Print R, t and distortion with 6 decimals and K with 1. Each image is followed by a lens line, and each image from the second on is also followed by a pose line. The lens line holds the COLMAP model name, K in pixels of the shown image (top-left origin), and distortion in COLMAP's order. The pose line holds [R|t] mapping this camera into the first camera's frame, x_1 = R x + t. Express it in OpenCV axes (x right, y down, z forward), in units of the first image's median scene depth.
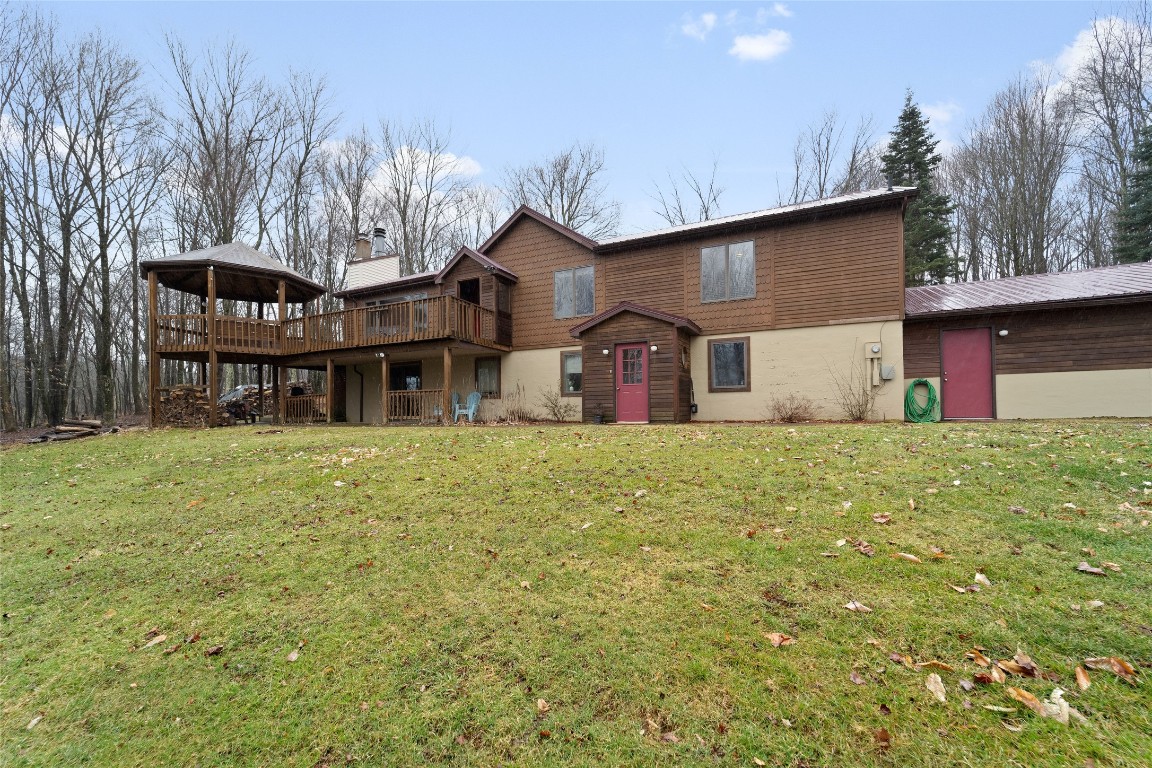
lens RADIAL K [[476.7, 0, 563.0], [0, 476.7, 417.1], [0, 0, 1]] dist [-0.000804, -0.000441]
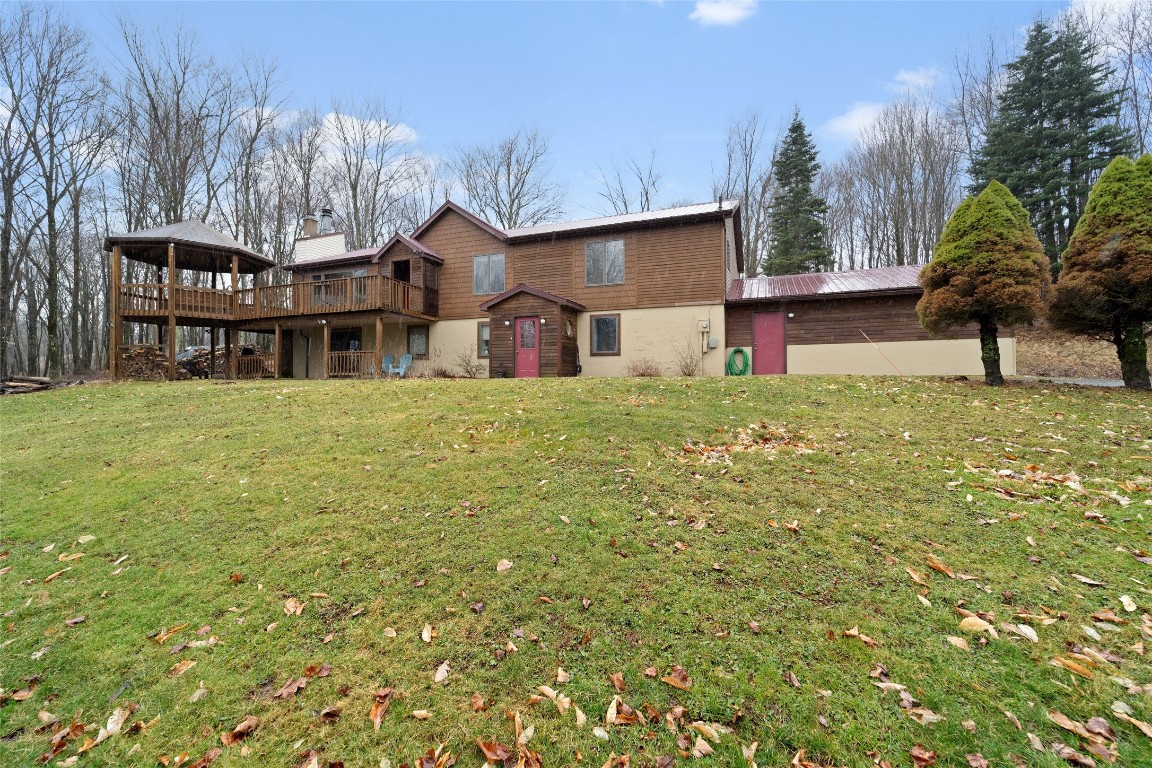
lens RADIAL K [[476.7, 0, 577.4], [0, 476.7, 383.1], [0, 0, 1]] dist [-0.000804, -0.000441]
pose [[0.994588, 0.006620, 0.103691, 0.122498], [-0.006124, 0.999968, -0.005097, 0.024564], [-0.103721, 0.004435, 0.994596, -0.242645]]
